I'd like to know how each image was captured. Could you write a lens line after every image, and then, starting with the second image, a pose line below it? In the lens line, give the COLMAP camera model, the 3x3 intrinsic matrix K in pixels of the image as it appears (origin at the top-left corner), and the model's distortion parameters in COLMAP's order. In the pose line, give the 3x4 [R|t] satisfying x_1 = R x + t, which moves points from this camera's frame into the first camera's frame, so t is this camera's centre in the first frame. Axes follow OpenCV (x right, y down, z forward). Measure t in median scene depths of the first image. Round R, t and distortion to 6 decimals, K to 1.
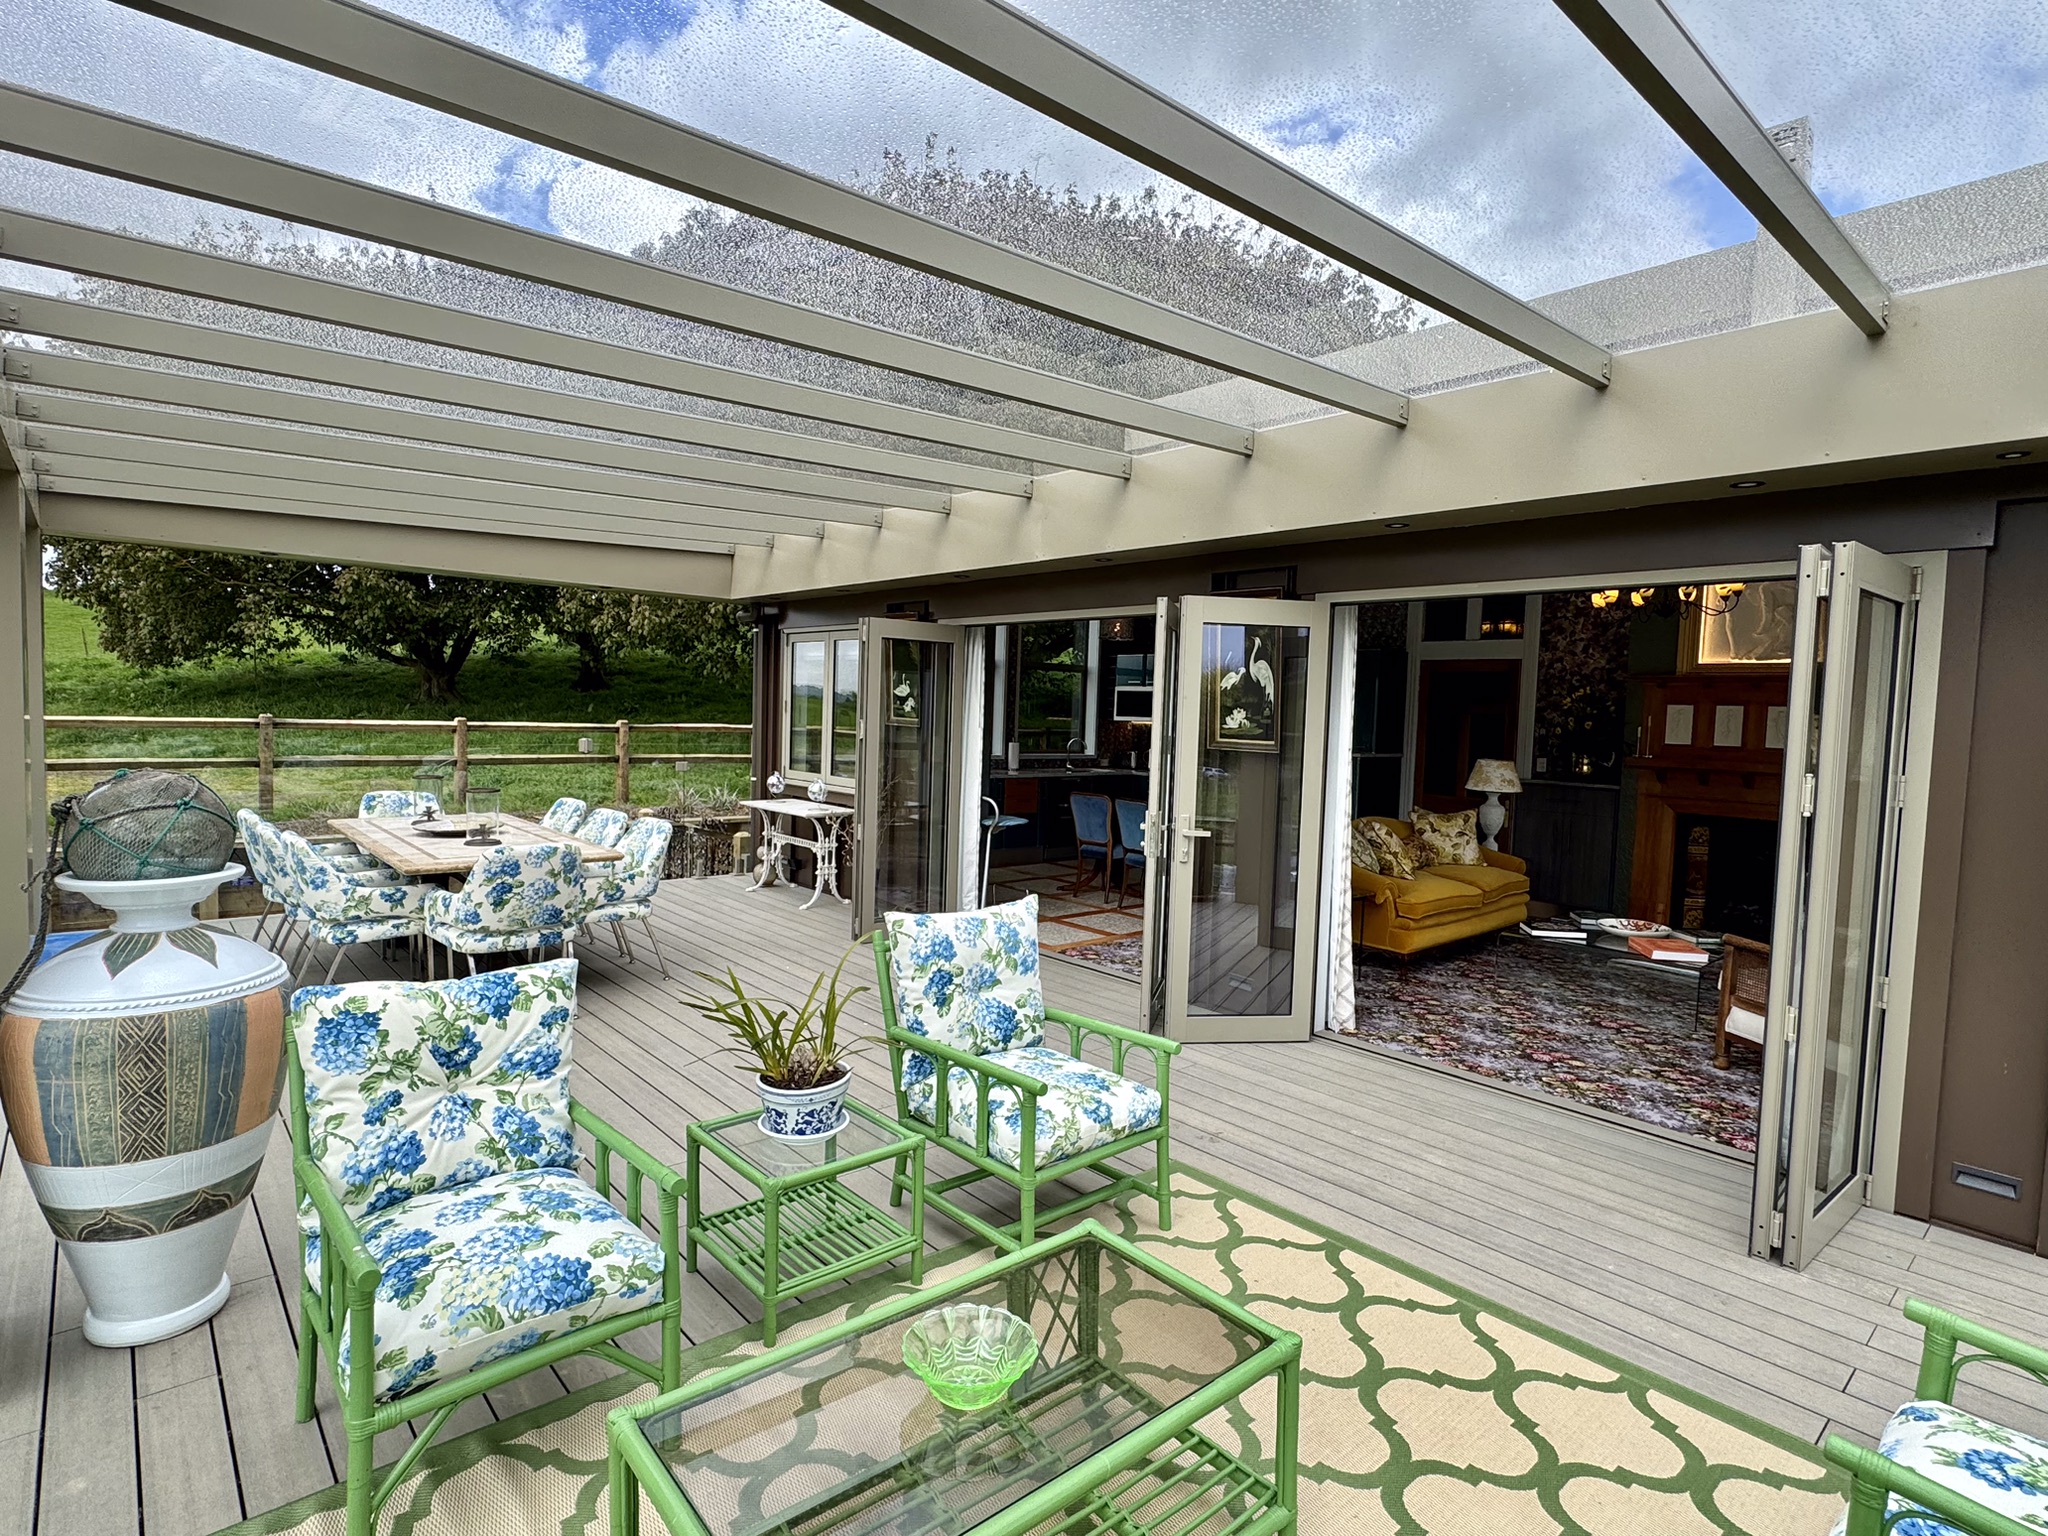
lens RADIAL K [[1059.8, 0, 1031.6], [0, 1059.8, 766.1], [0, 0, 1]] dist [0.020744, -0.006131]
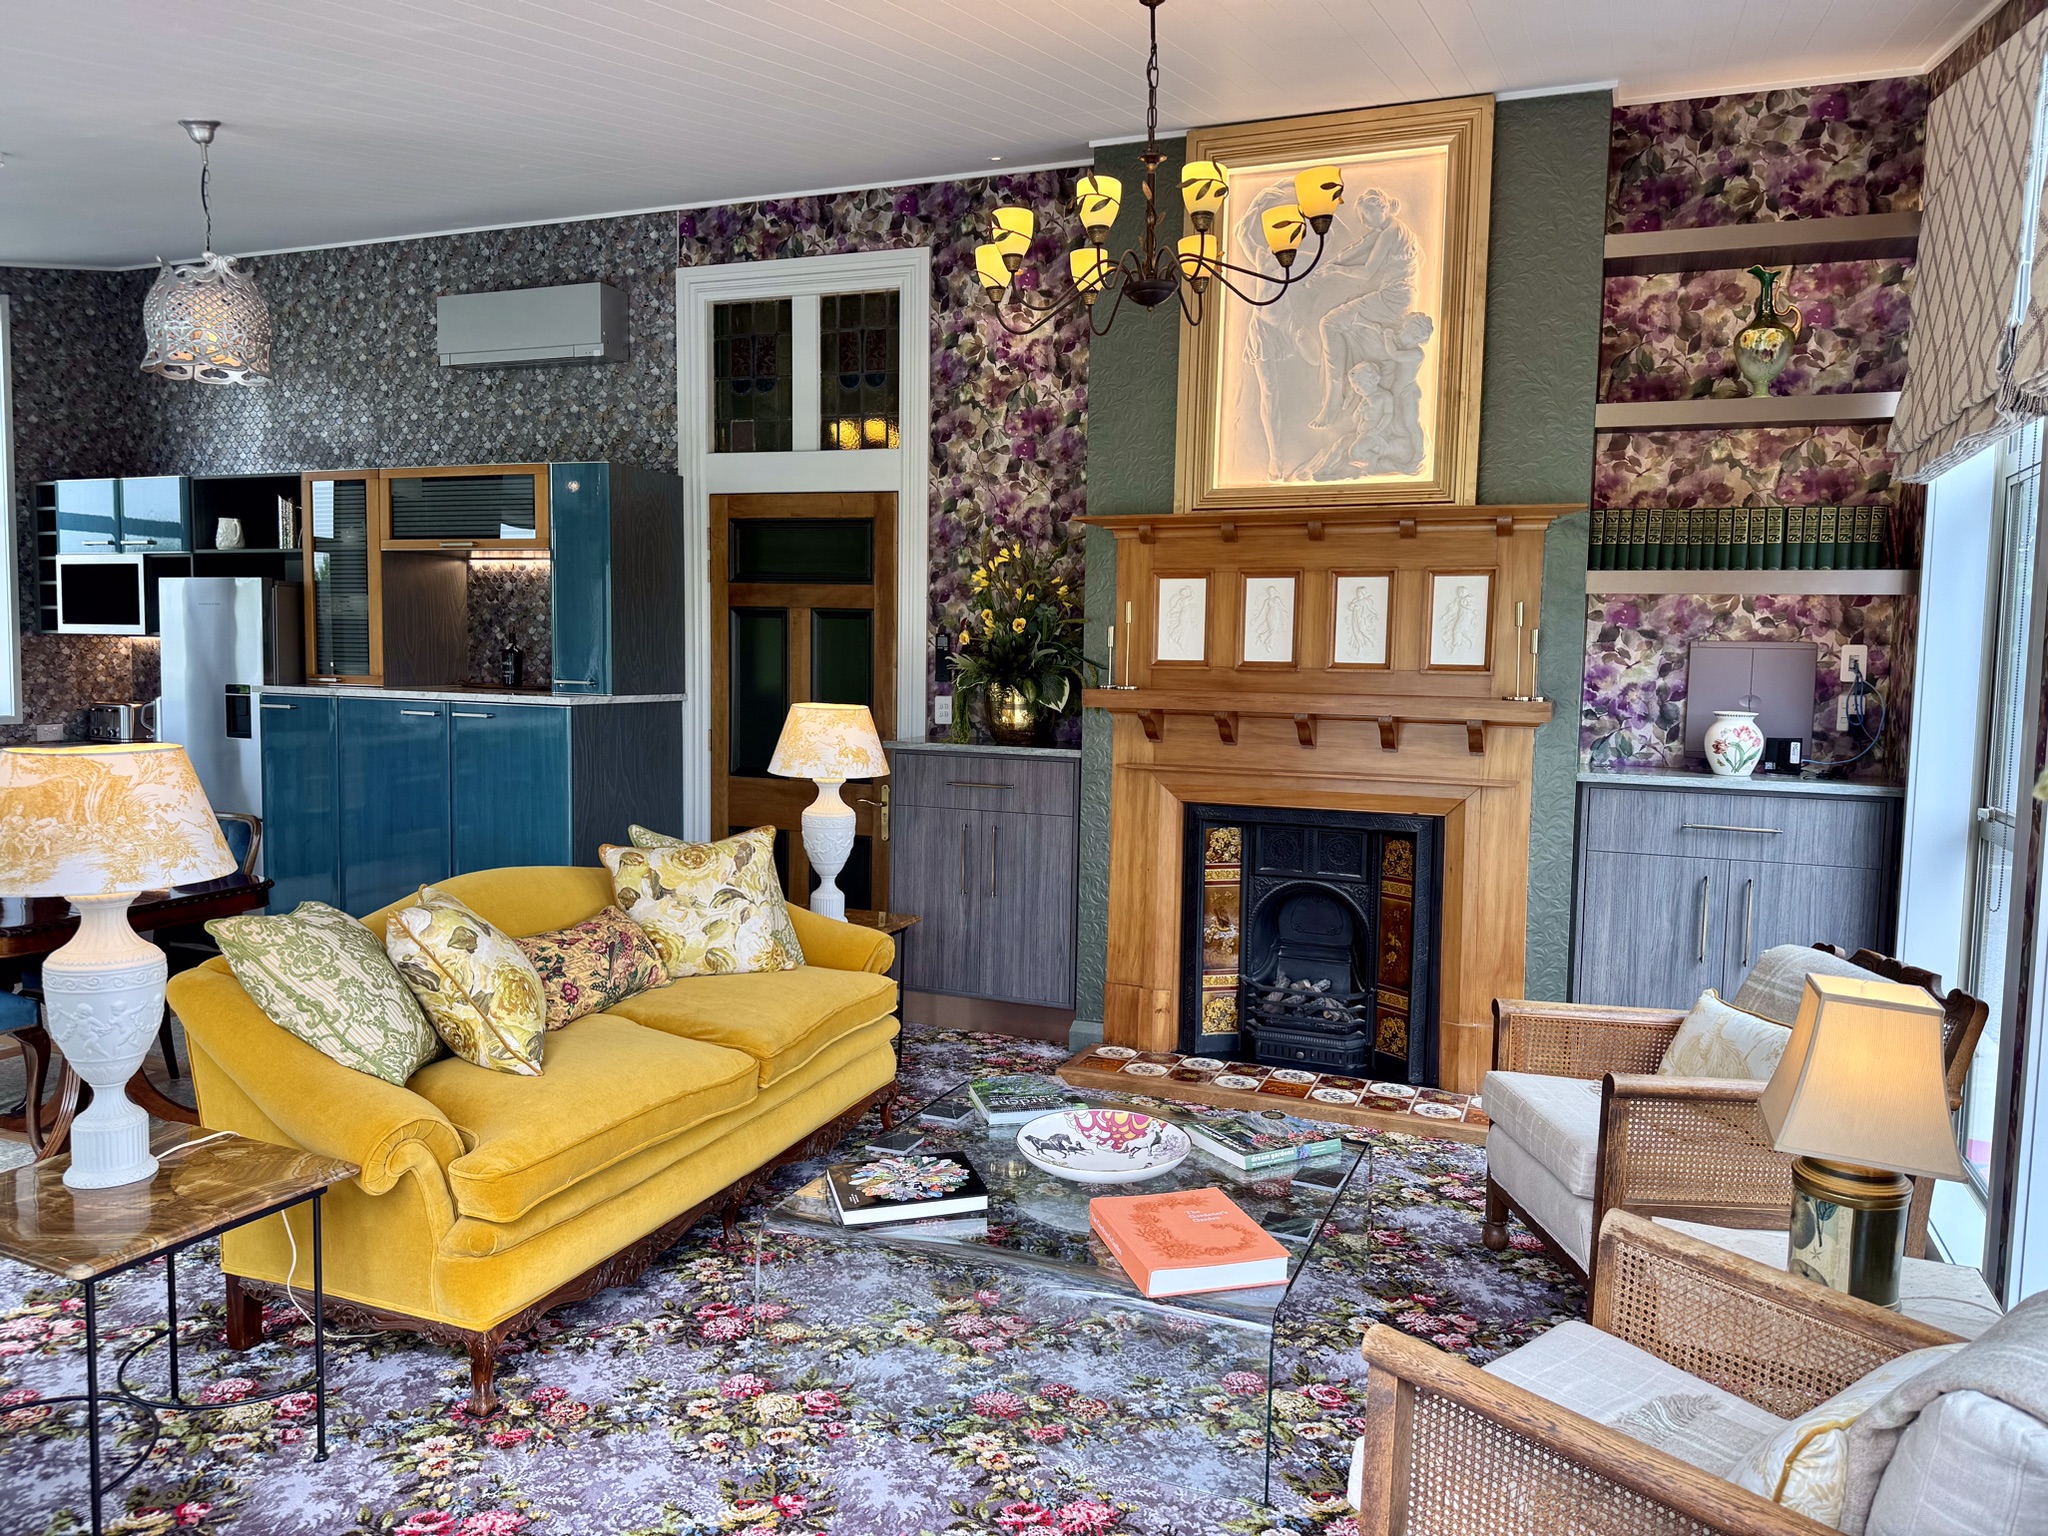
lens RADIAL K [[1410.5, 0, 1053.7], [0, 1410.5, 800.2], [0, 0, 1]] dist [0.021491, -0.022887]
pose [[0.891196, -0.061040, 0.449492, 0.244300], [0.033104, 0.997015, 0.069757, -0.003544], [-0.452408, -0.047287, 0.890557, 0.421232]]
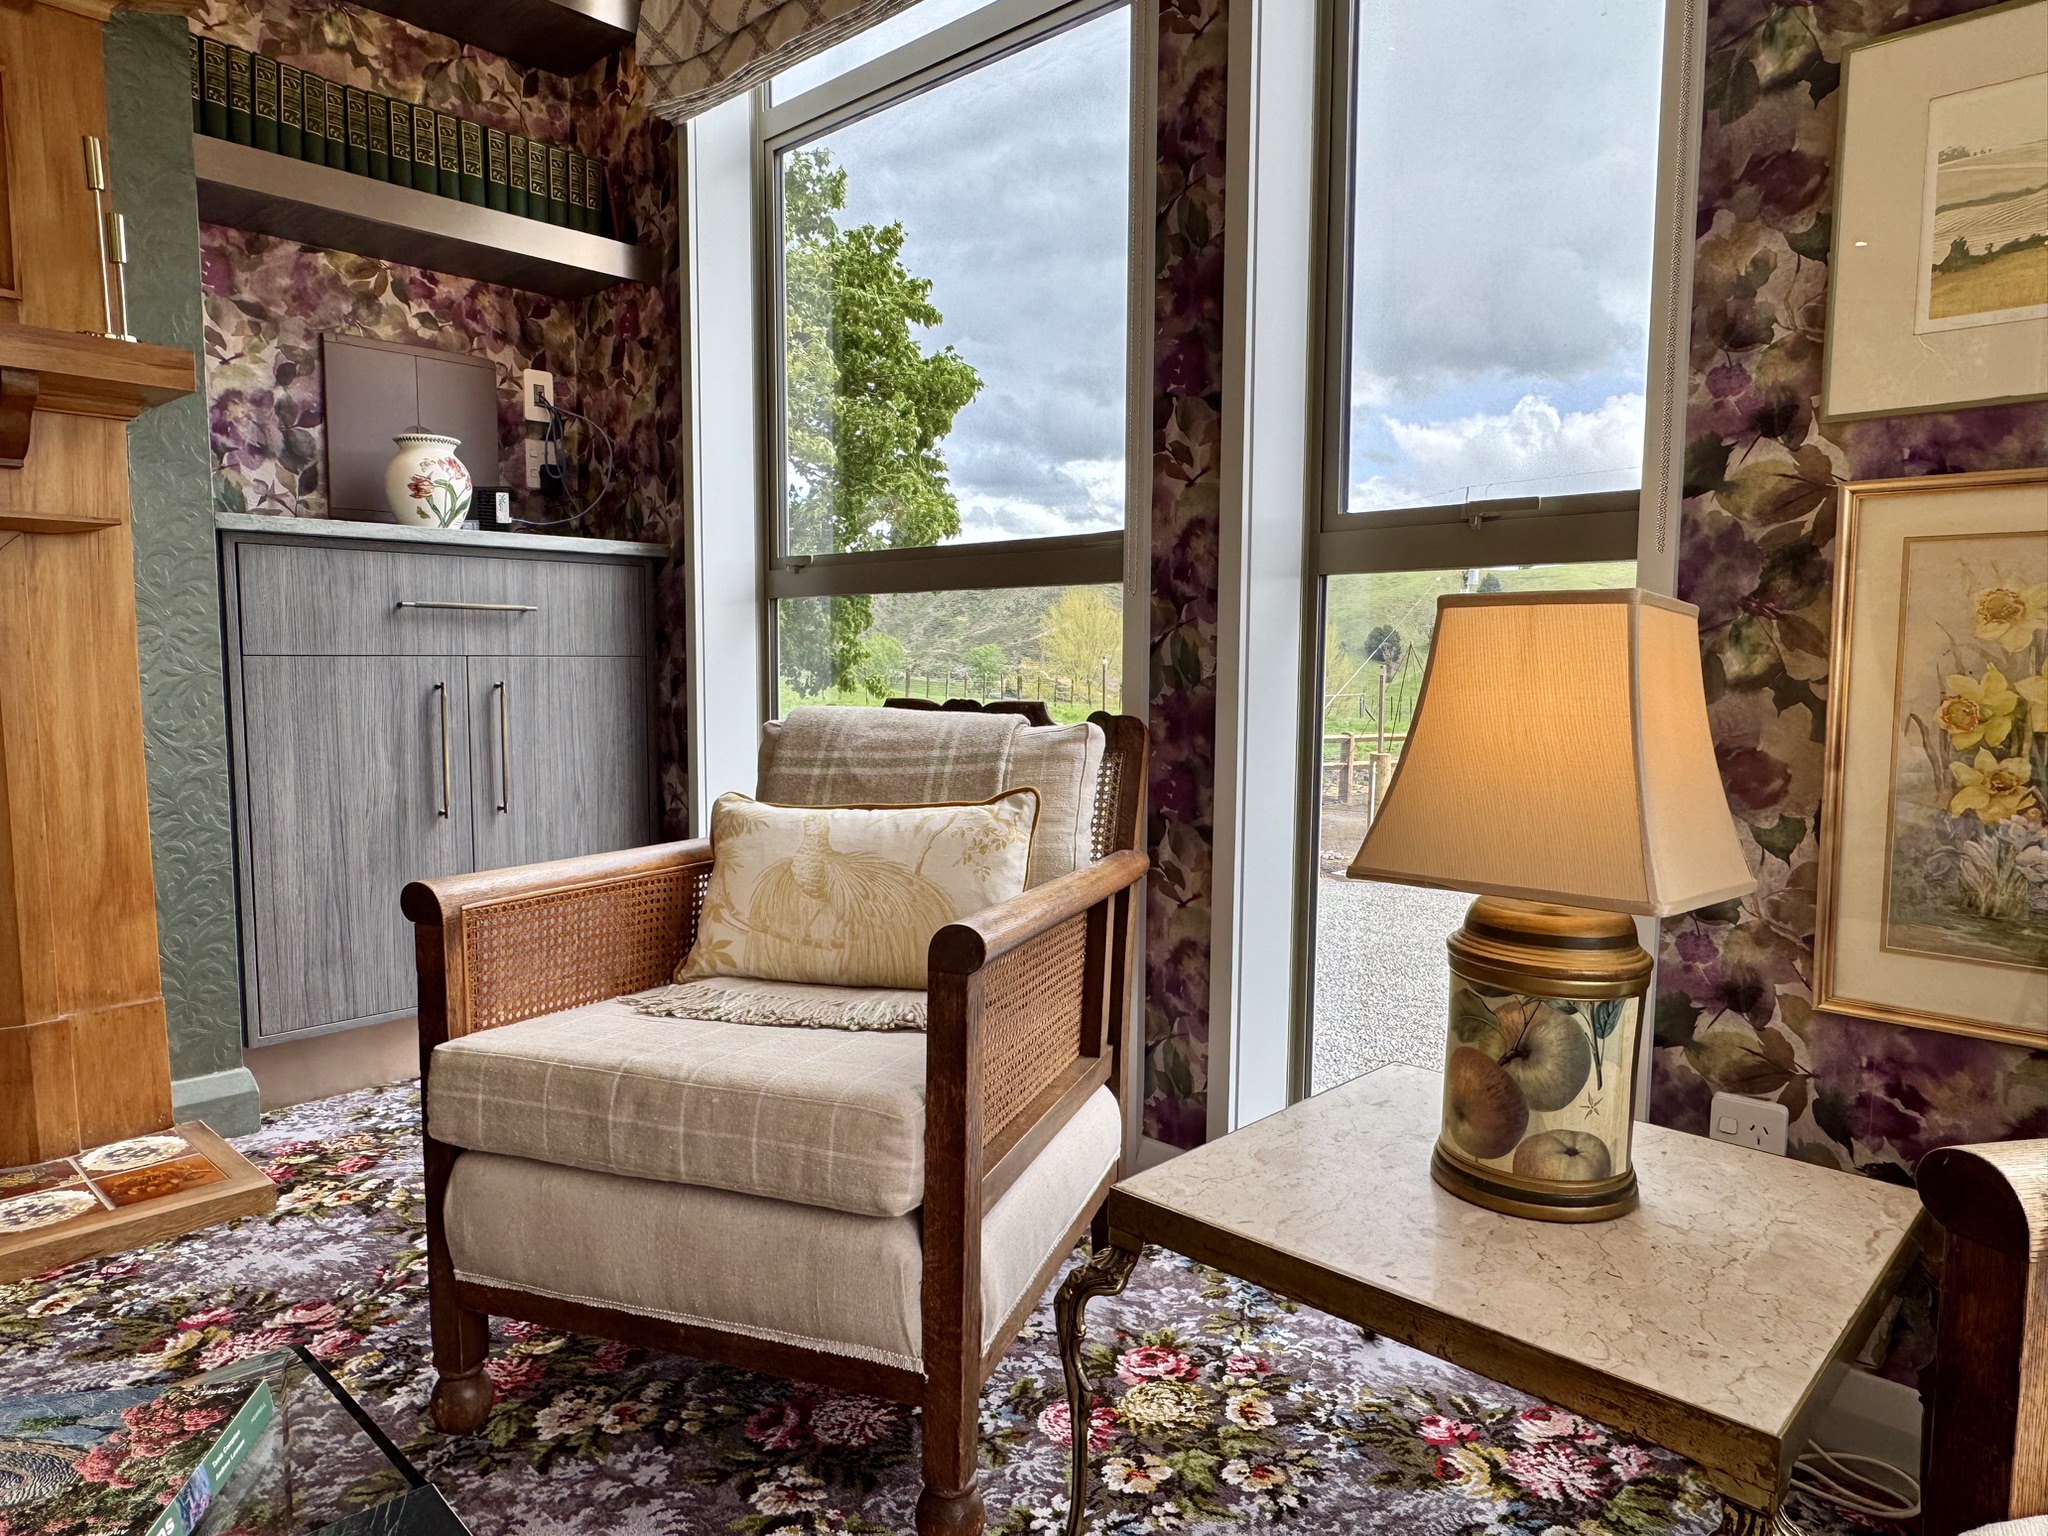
lens RADIAL K [[1280.0, 0, 983.3], [0, 1280.0, 778.8], [0, 0, 1]] dist [-0.002492, 0.000481]
pose [[-0.077938, -0.127635, 0.988754, 0.381950], [0.044685, 0.990327, 0.131360, 0.058793], [-0.995956, 0.054420, -0.071481, 0.677419]]
